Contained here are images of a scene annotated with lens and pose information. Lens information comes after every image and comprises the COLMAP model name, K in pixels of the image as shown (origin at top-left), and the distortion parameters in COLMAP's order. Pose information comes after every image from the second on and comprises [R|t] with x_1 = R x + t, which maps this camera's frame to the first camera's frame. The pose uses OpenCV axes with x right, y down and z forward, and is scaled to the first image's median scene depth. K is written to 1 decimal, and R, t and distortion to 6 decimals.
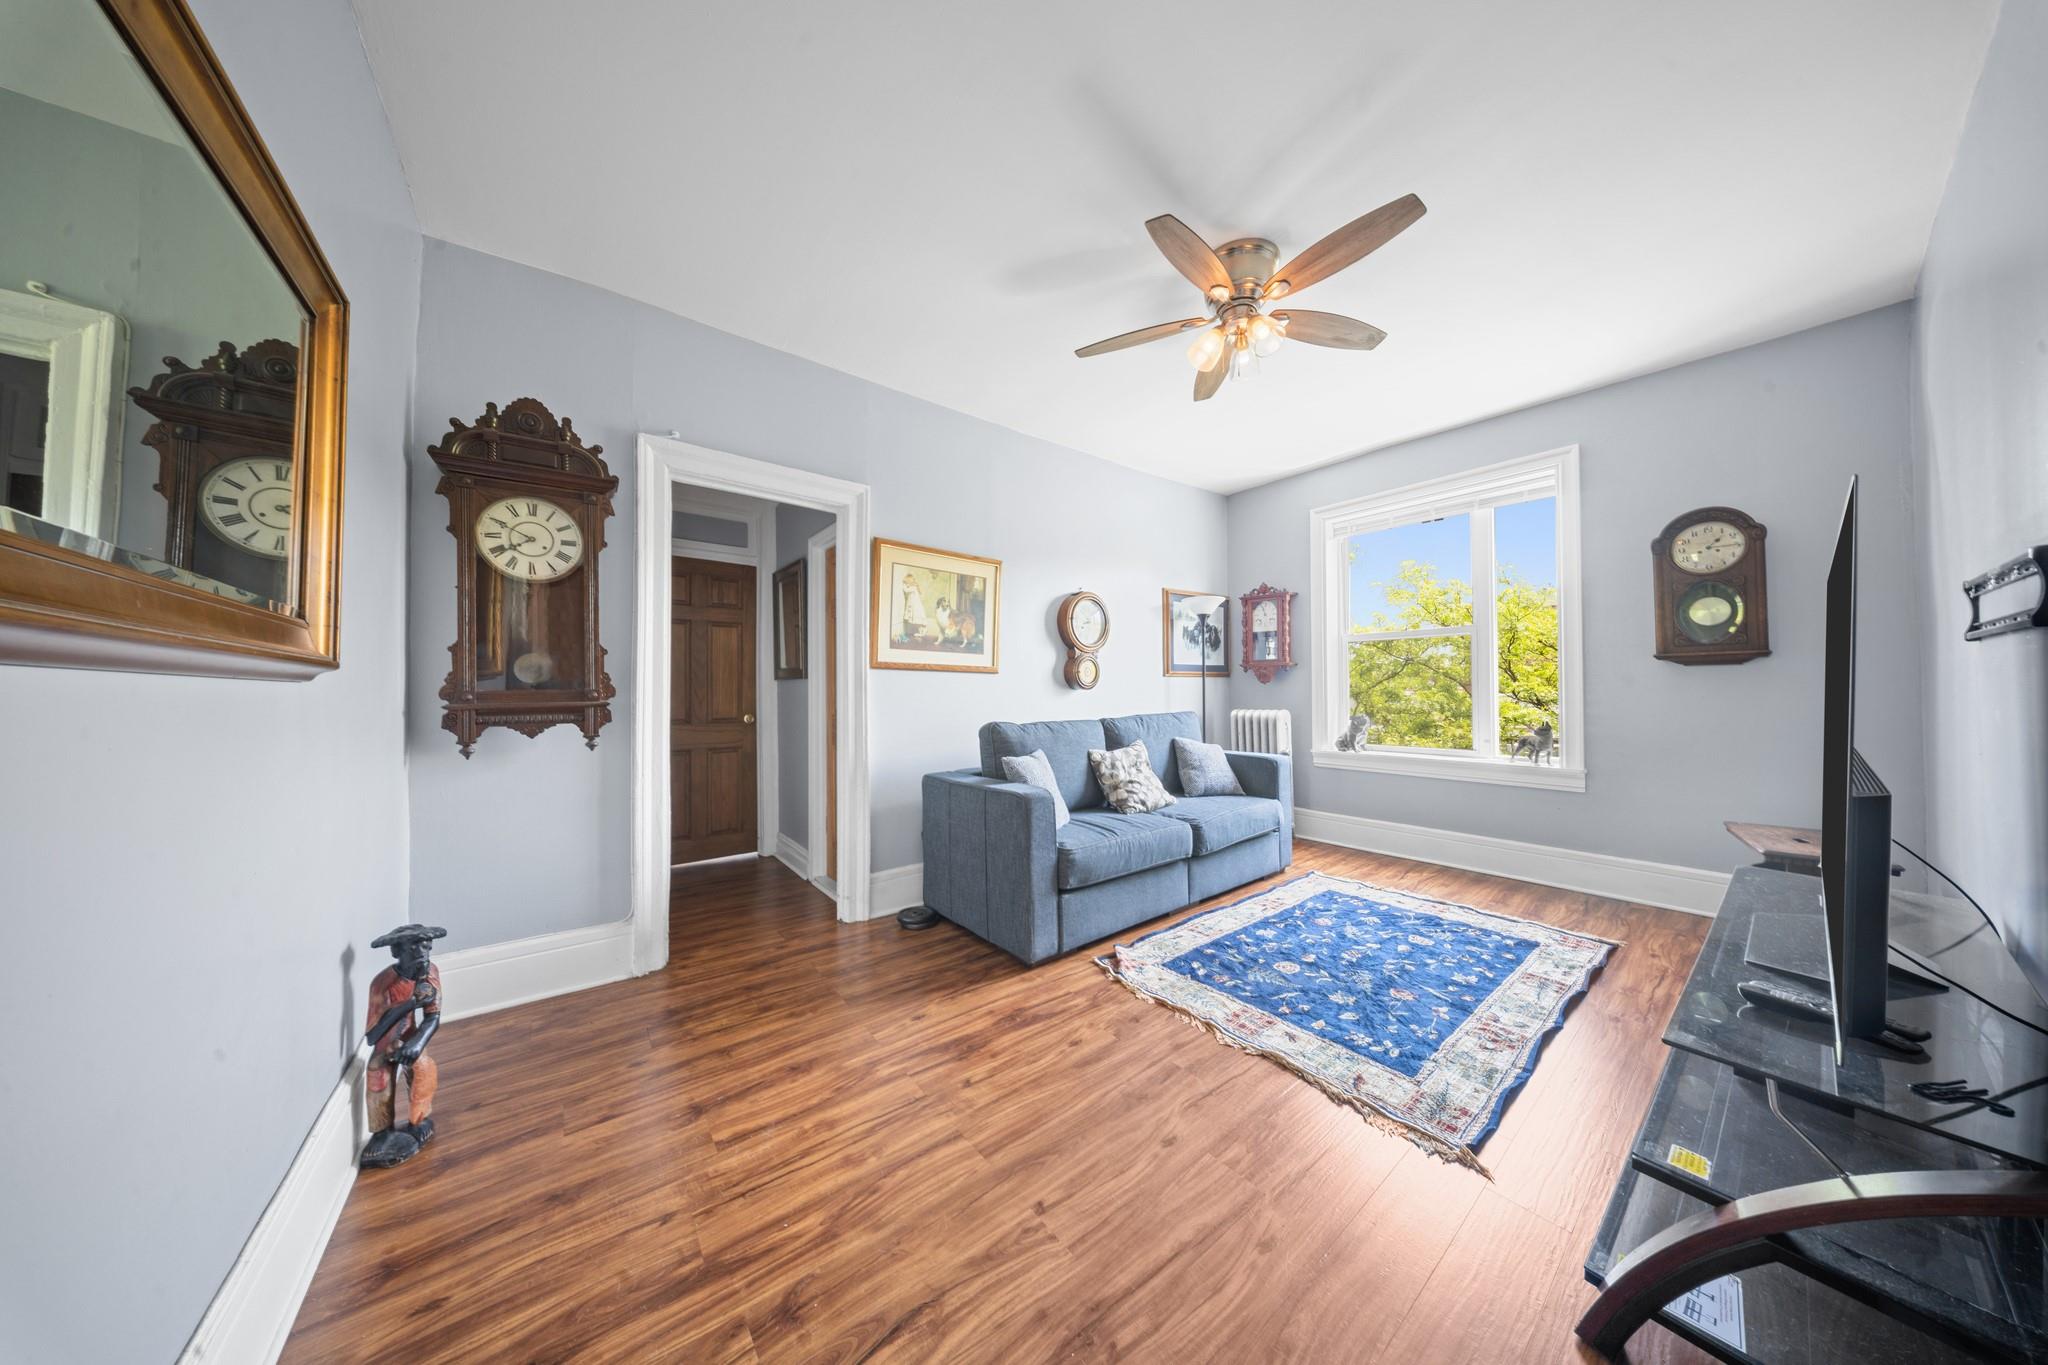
lens RADIAL K [[595.3, 0, 1026.2], [0, 595.3, 684.5], [0, 0, 1]] dist [0.006589, -0.003306]
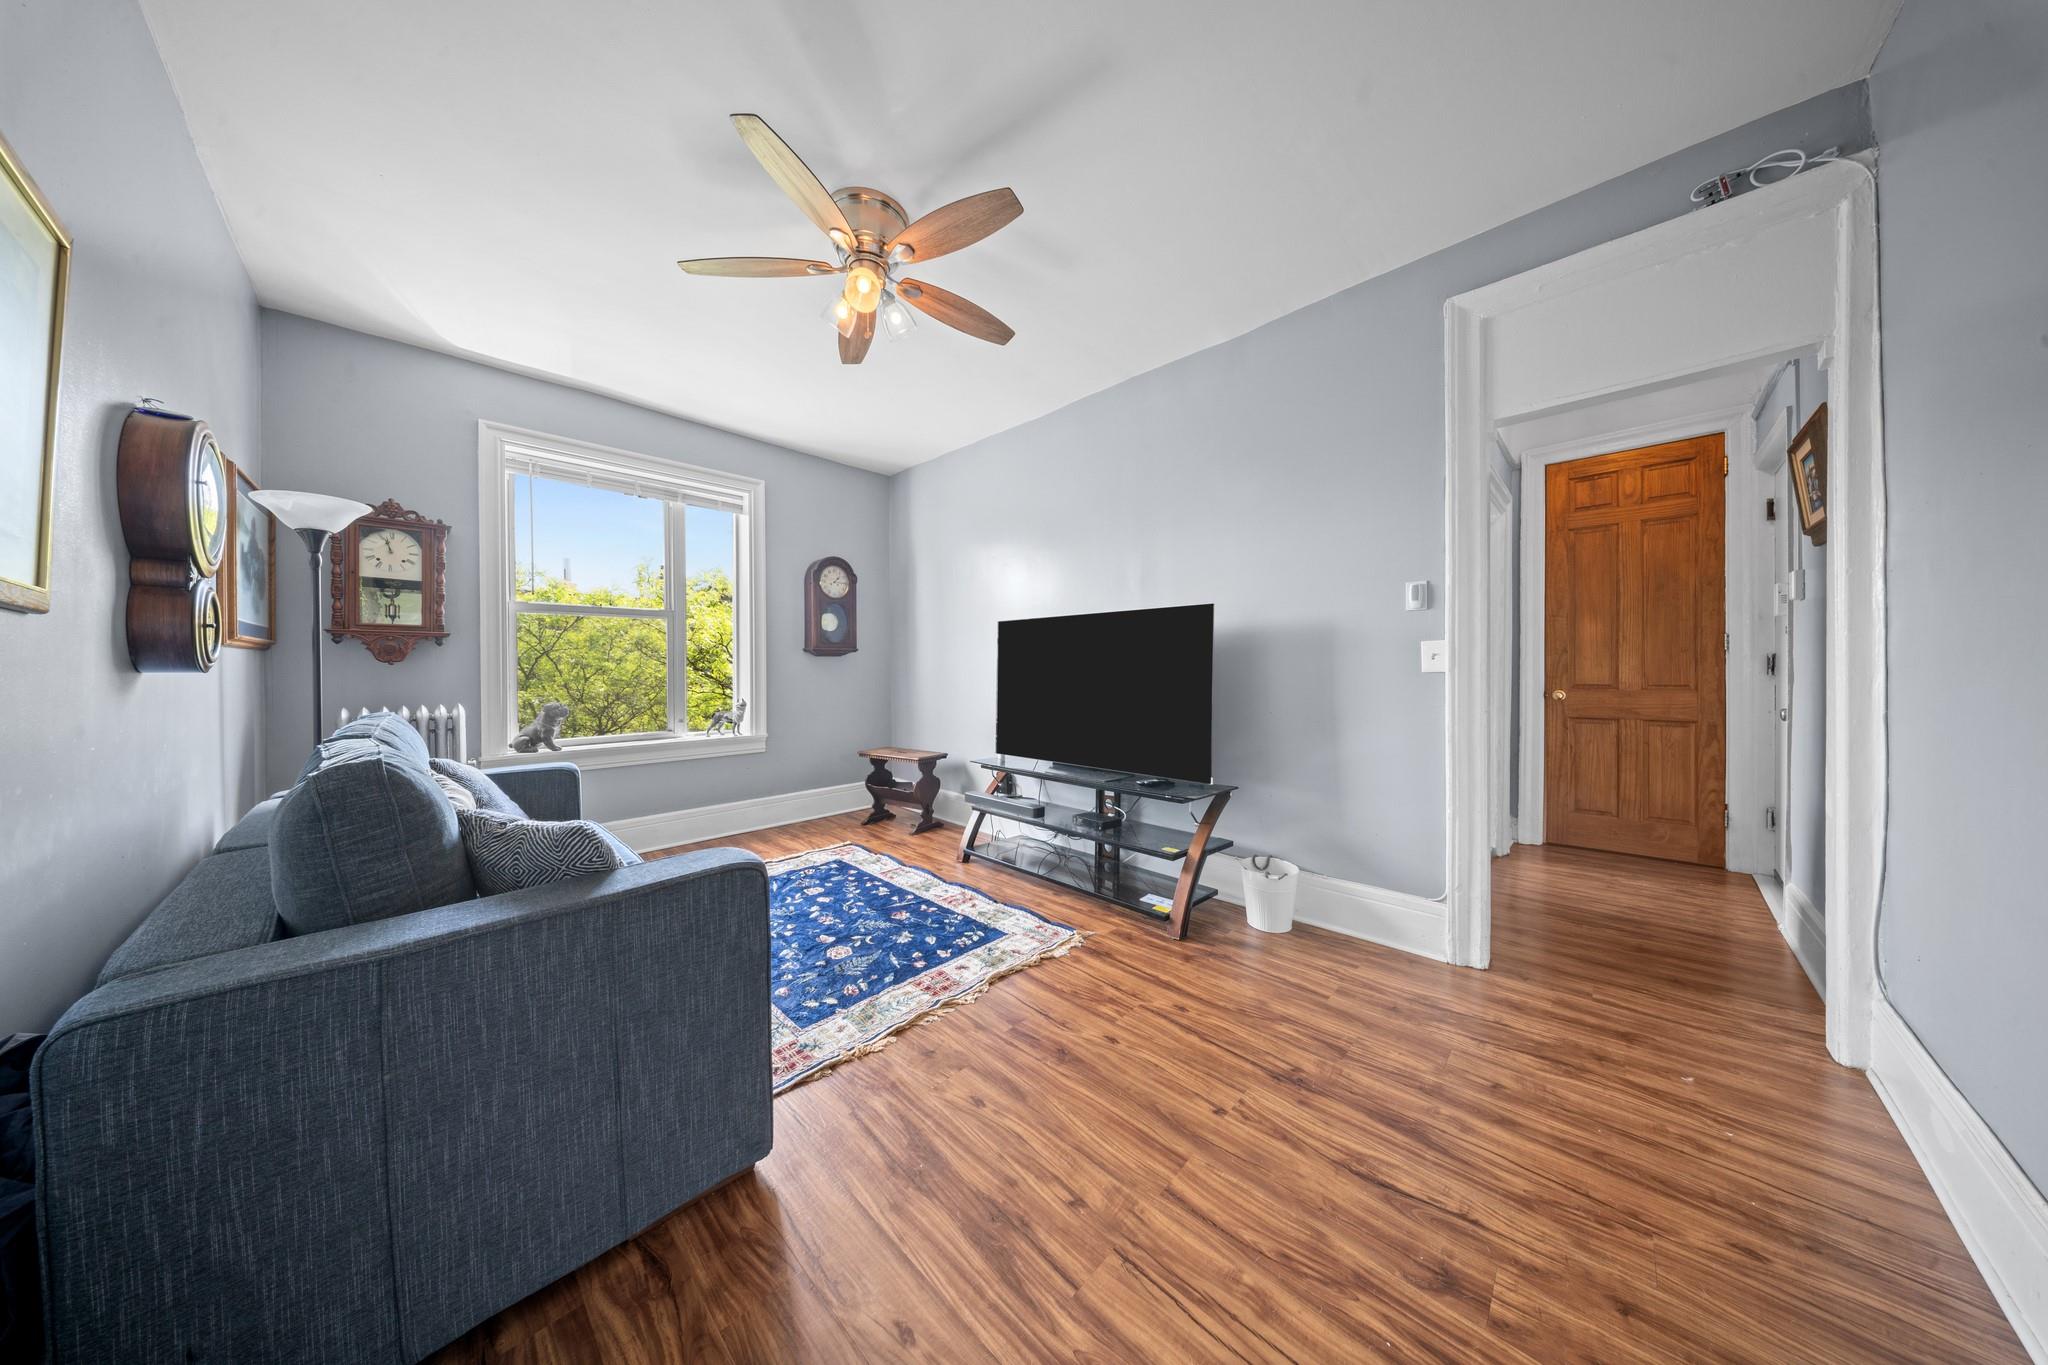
lens RADIAL K [[600.9, 0, 1025.0], [0, 600.9, 675.7], [0, 0, 1]] dist [0.009341, -0.004993]
pose [[-0.138073, -0.004374, 0.990412, -0.502787], [-0.004139, 0.999984, 0.003839, 0.010175], [-0.990413, -0.003569, -0.138089, 0.713343]]
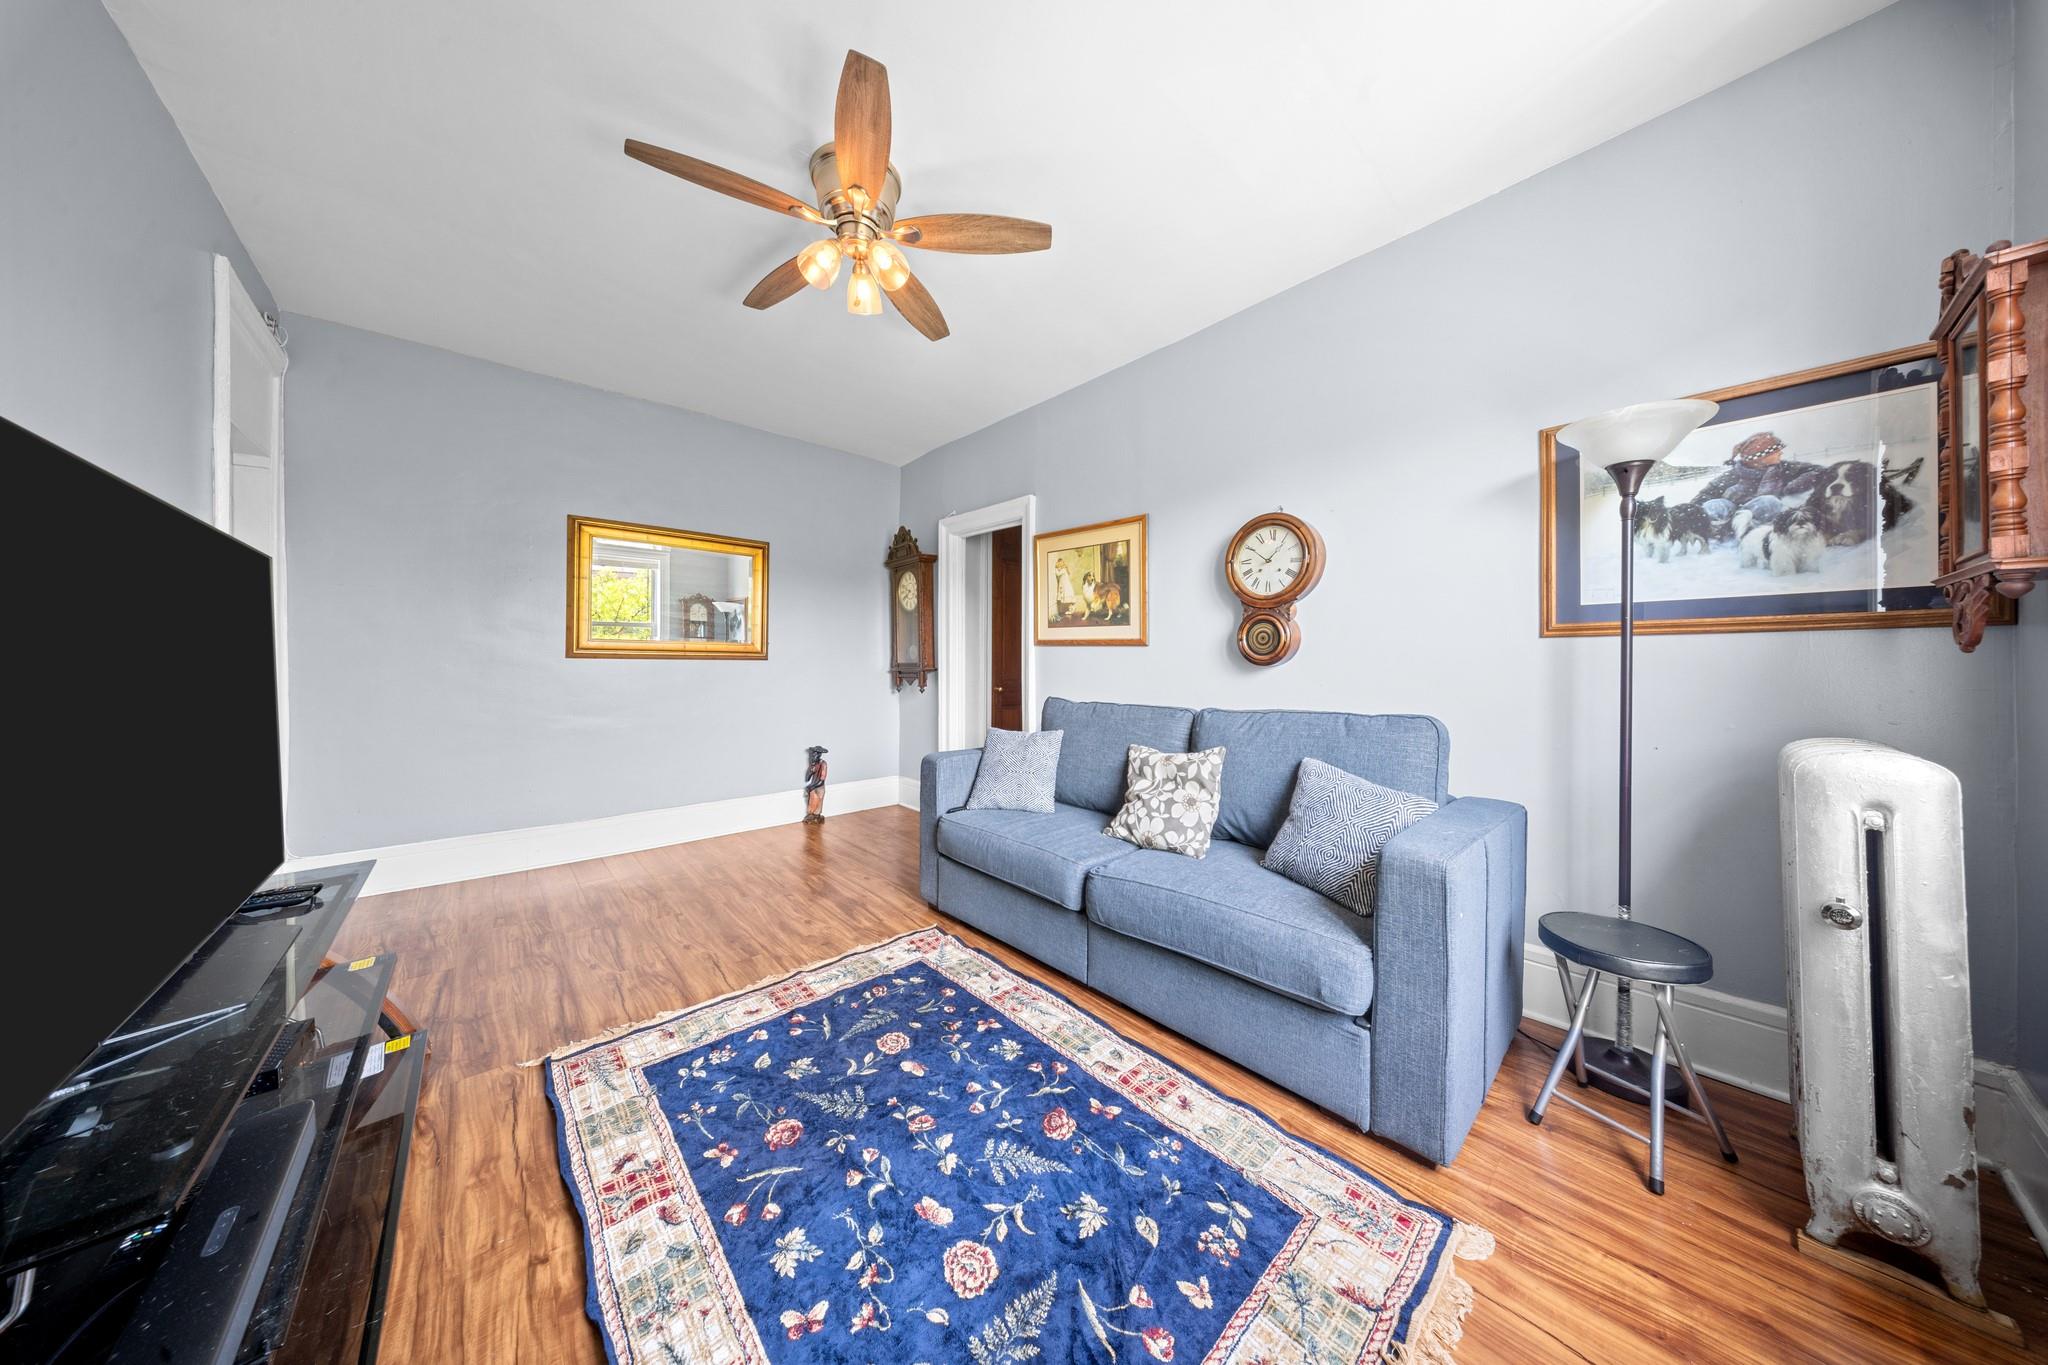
lens RADIAL K [[600.9, 0, 1025.0], [0, 600.9, 675.7], [0, 0, 1]] dist [0.009341, -0.004993]
pose [[0.078800, 0.028228, -0.996491, 1.012062], [0.008493, 0.999544, 0.028986, -0.002652], [0.996854, -0.010748, 0.078524, 0.947279]]
